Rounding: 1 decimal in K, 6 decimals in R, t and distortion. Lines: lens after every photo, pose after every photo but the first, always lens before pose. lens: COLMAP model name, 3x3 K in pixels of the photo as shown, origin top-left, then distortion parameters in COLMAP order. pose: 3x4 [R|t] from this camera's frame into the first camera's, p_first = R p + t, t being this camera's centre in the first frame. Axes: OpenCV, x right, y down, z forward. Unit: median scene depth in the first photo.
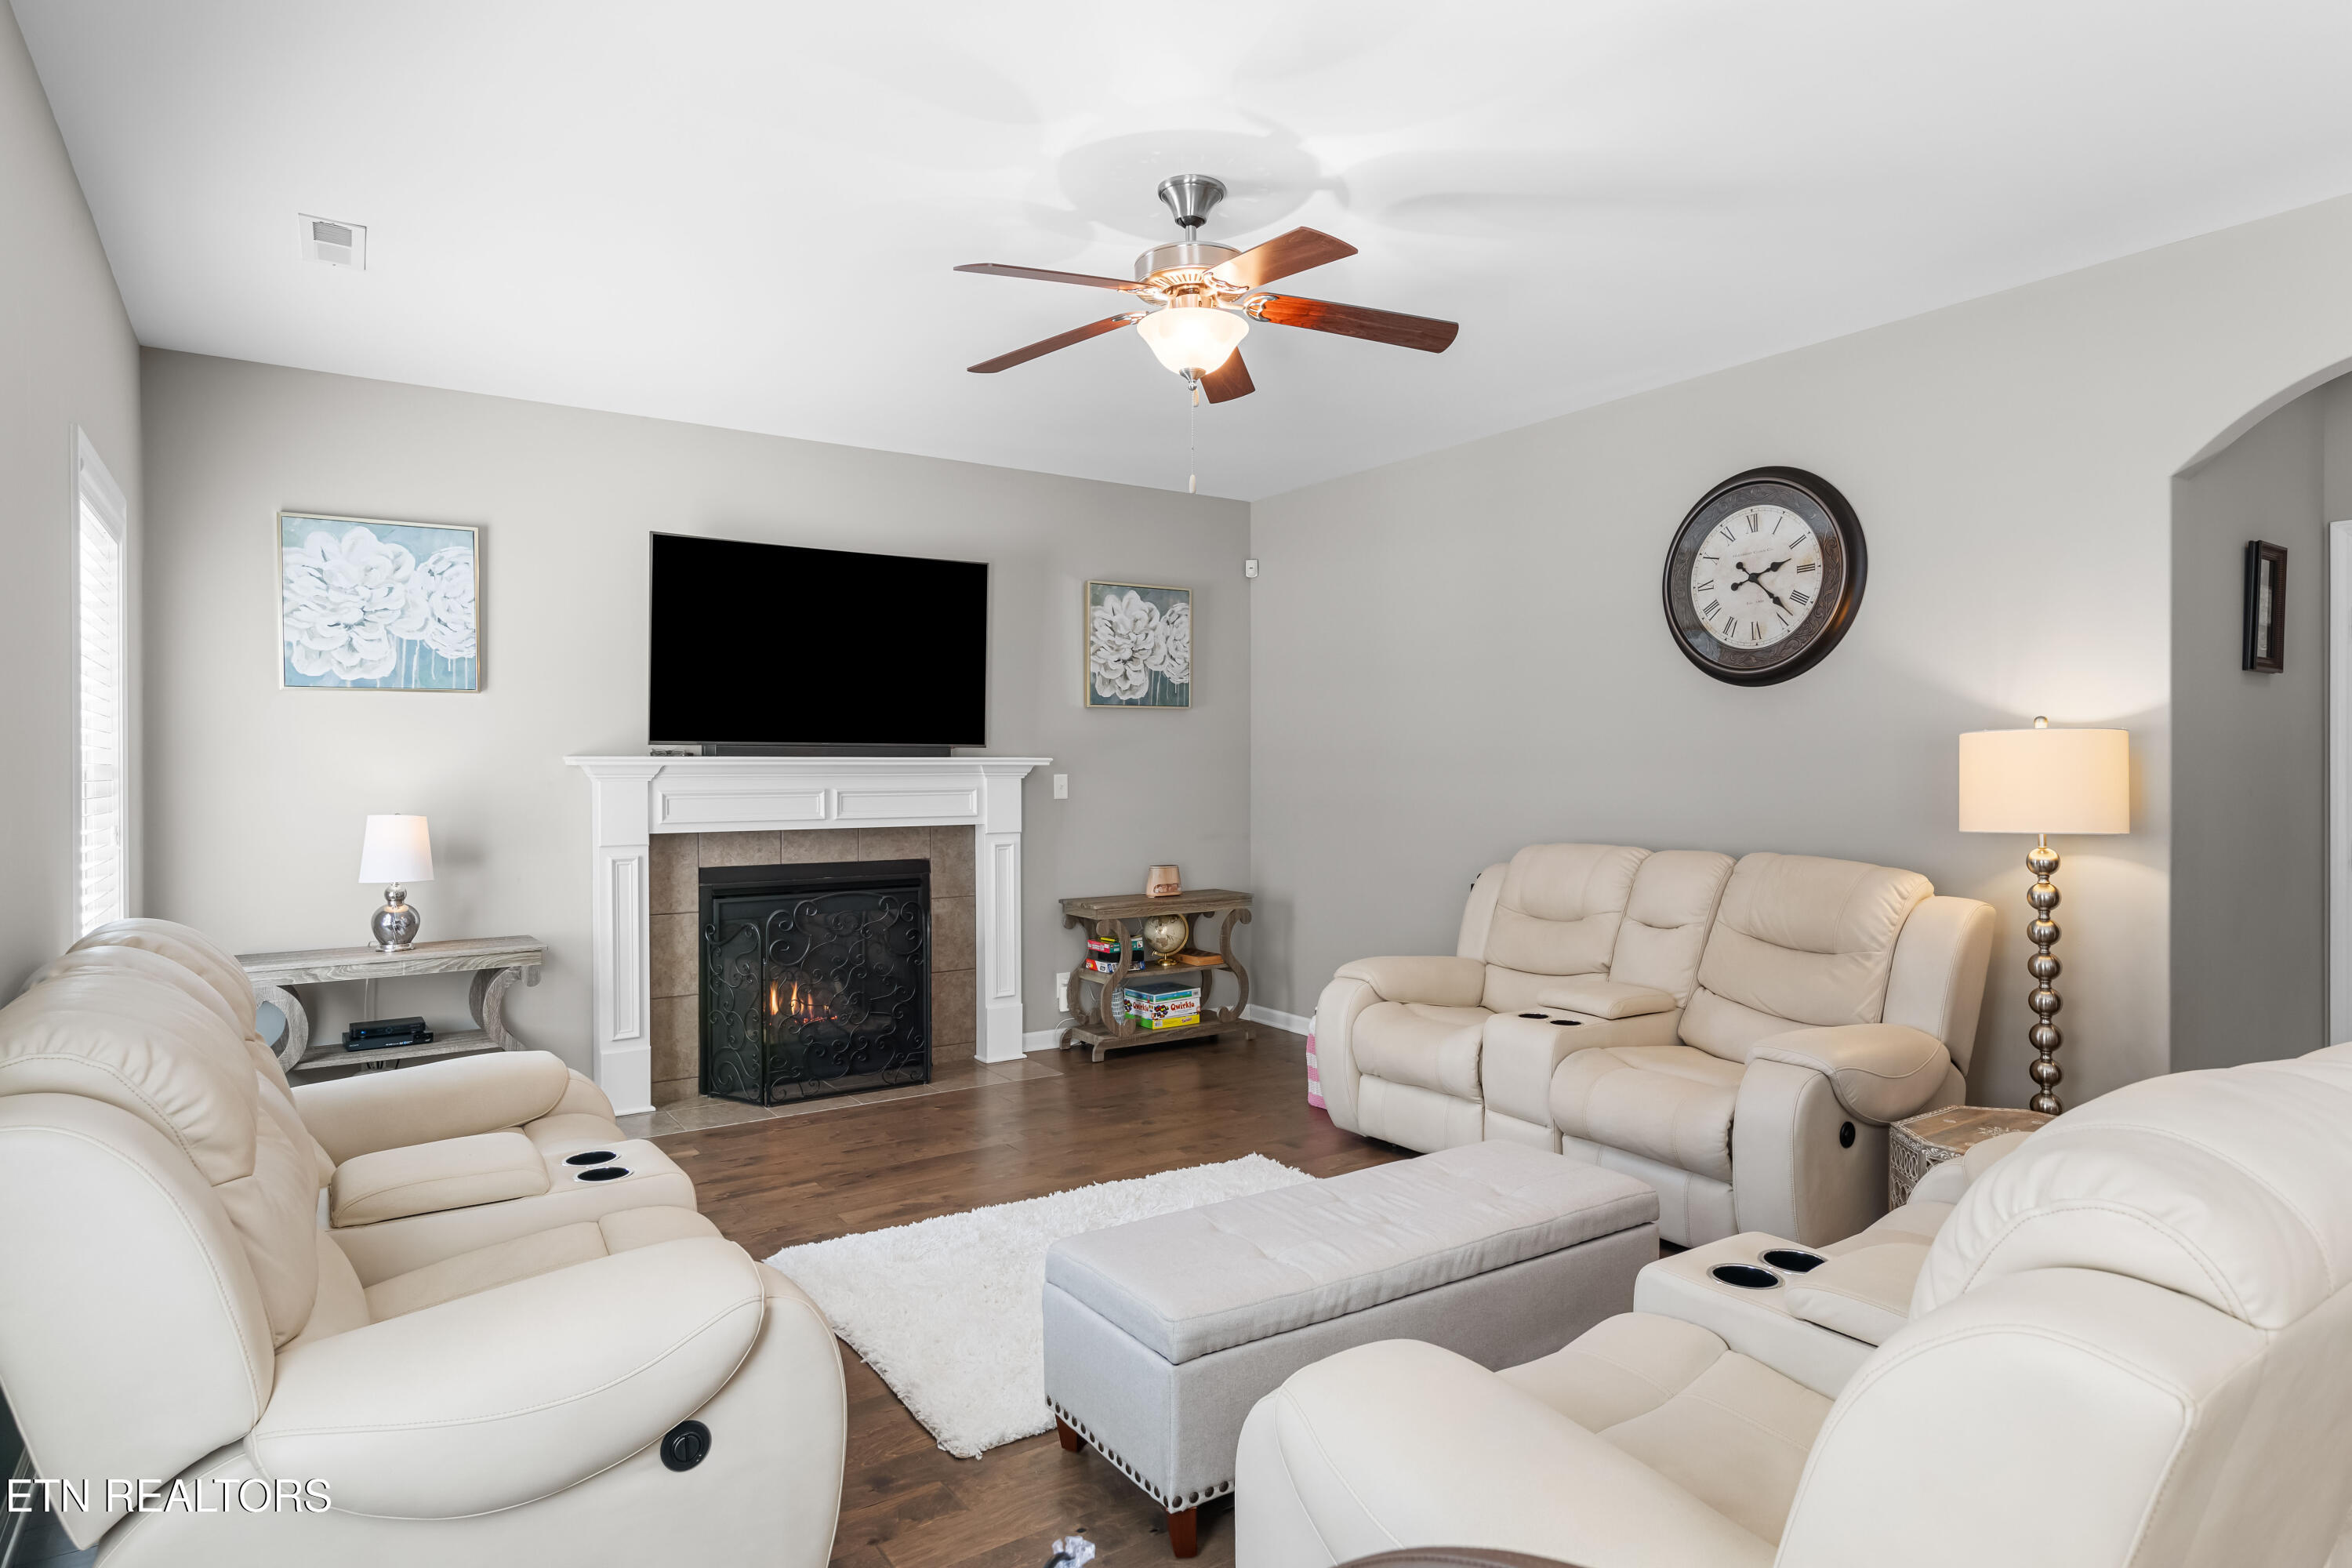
lens RADIAL K [[1344.2, 0, 1176.0], [0, 1344.2, 784.0], [0, 0, 1]] dist [0.004712, 0.001351]
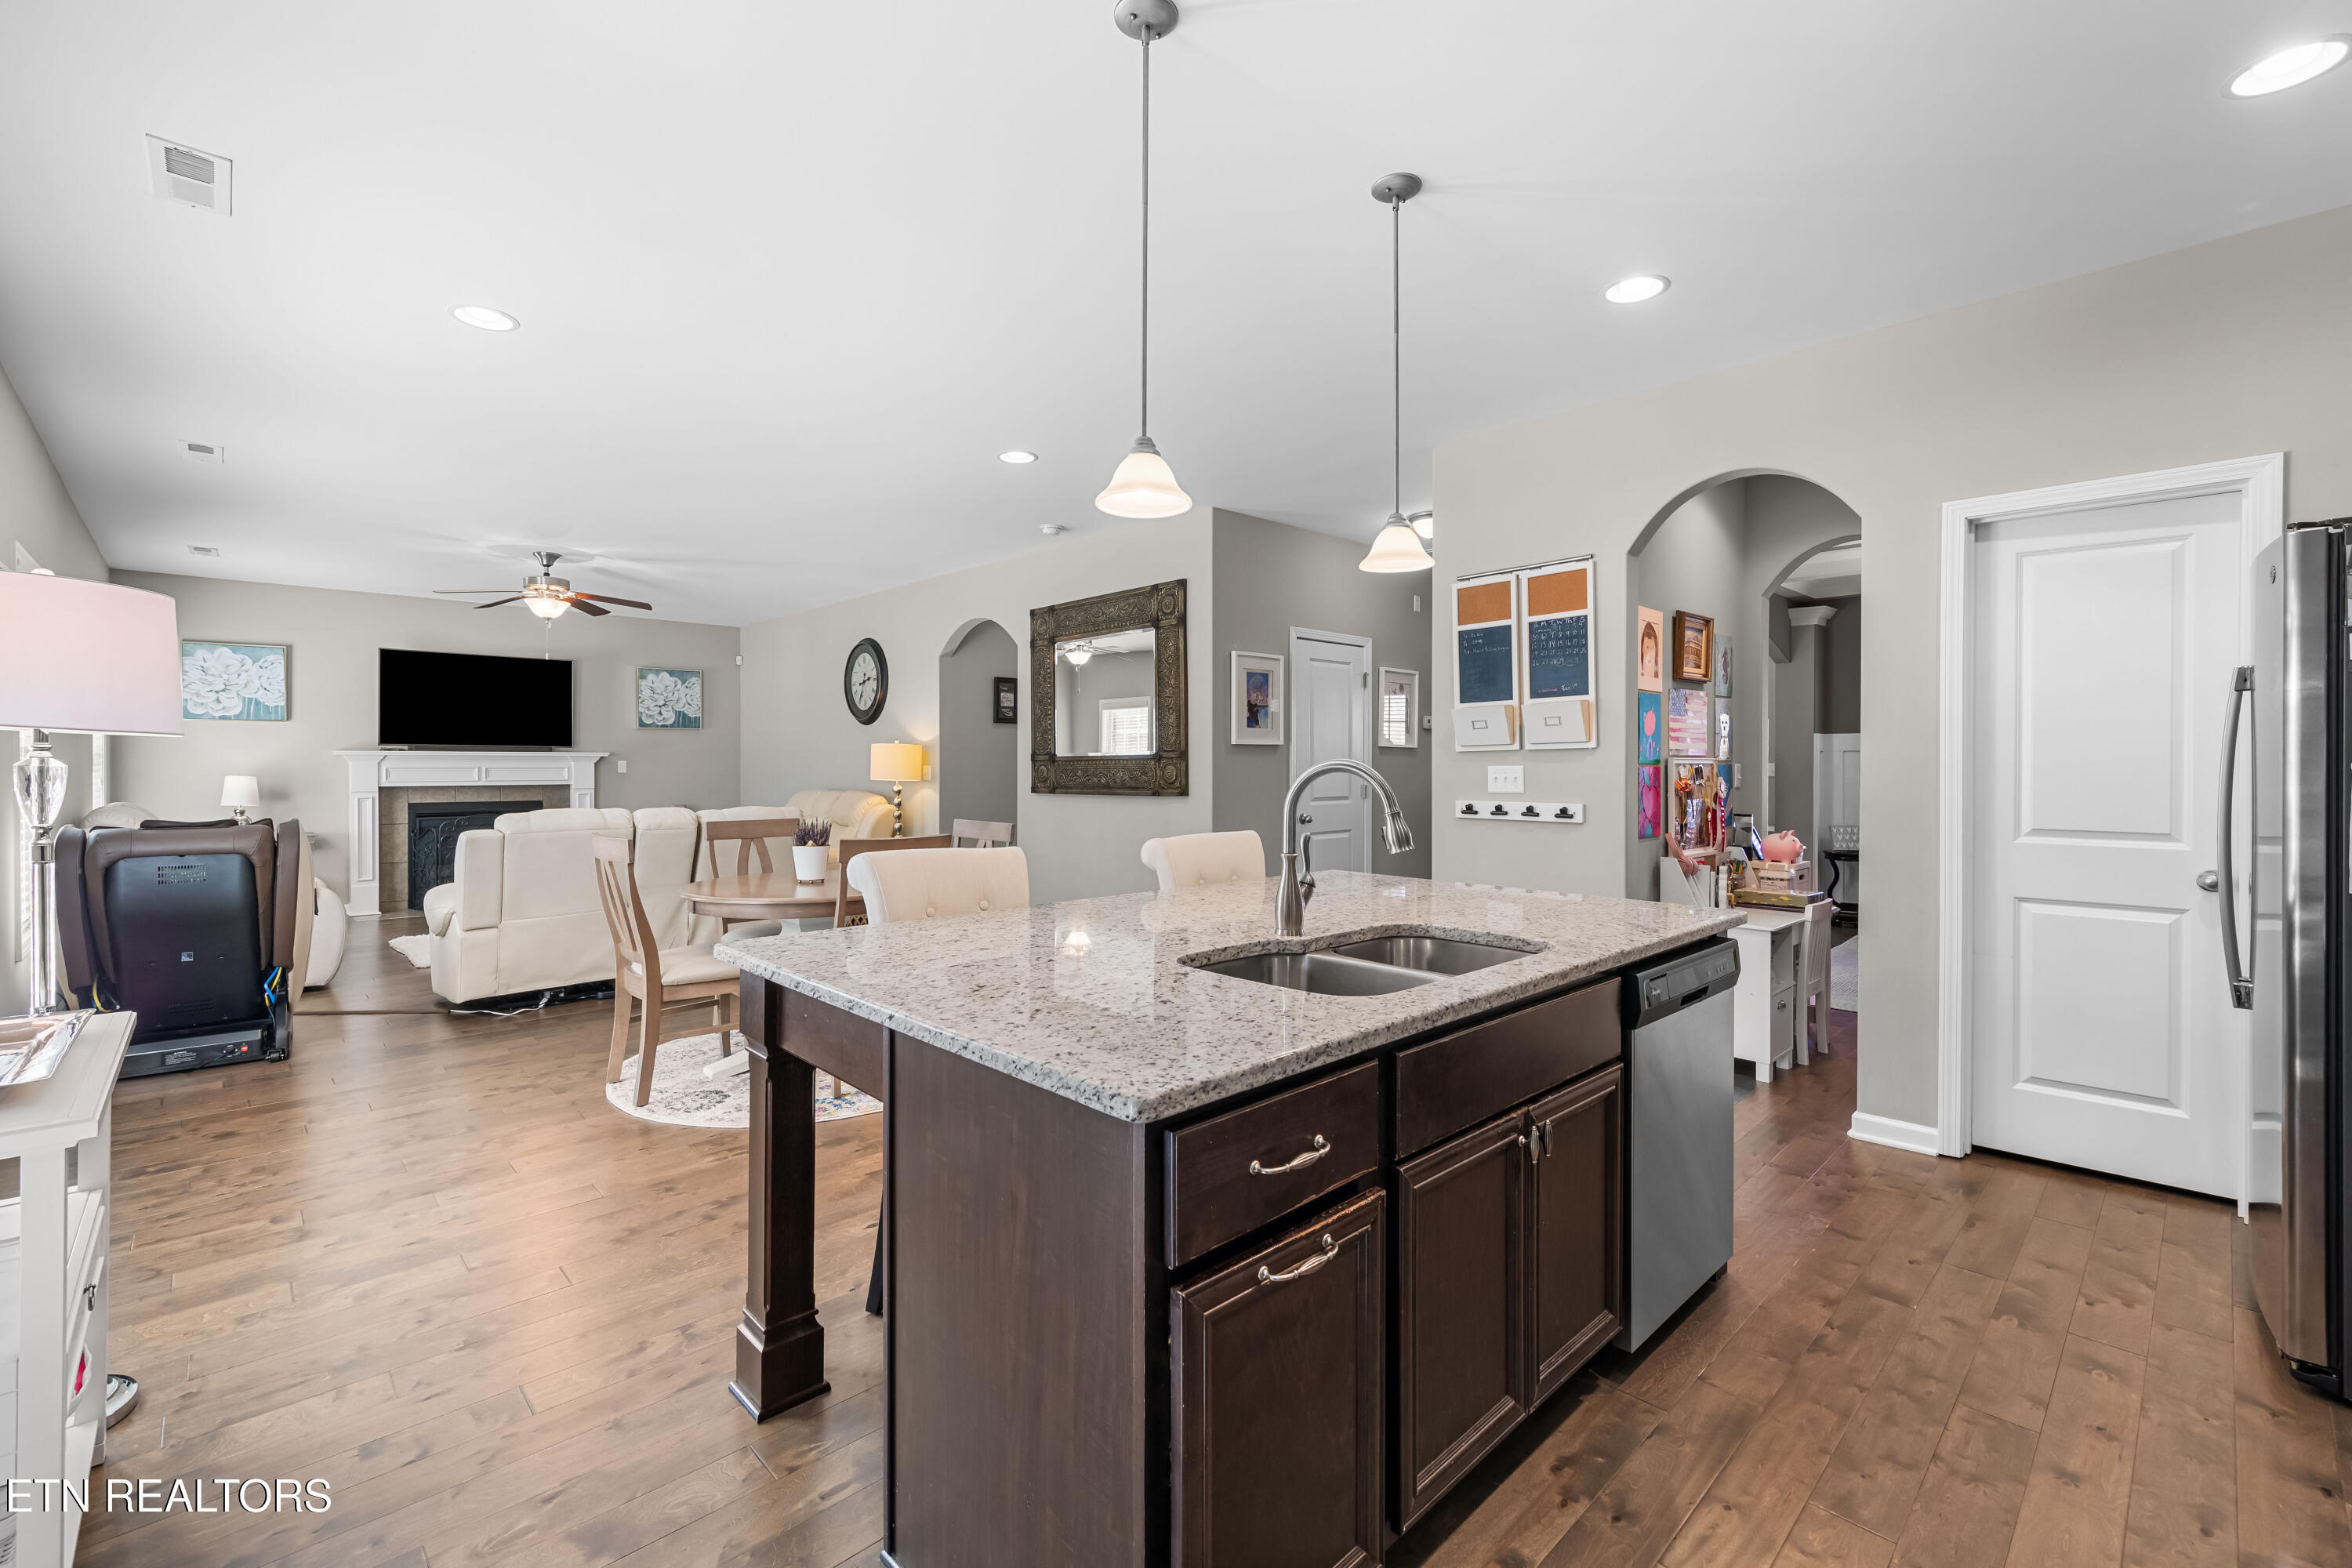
lens RADIAL K [[1005.6, 0, 1173.8], [0, 1005.6, 770.8], [0, 0, 1]] dist [0.000139, -0.000498]
pose [[0.983695, 0.002688, 0.179826, 0.580269], [-0.002023, 0.999990, -0.003886, 0.015386], [-0.179834, 0.003459, 0.983691, -0.829218]]
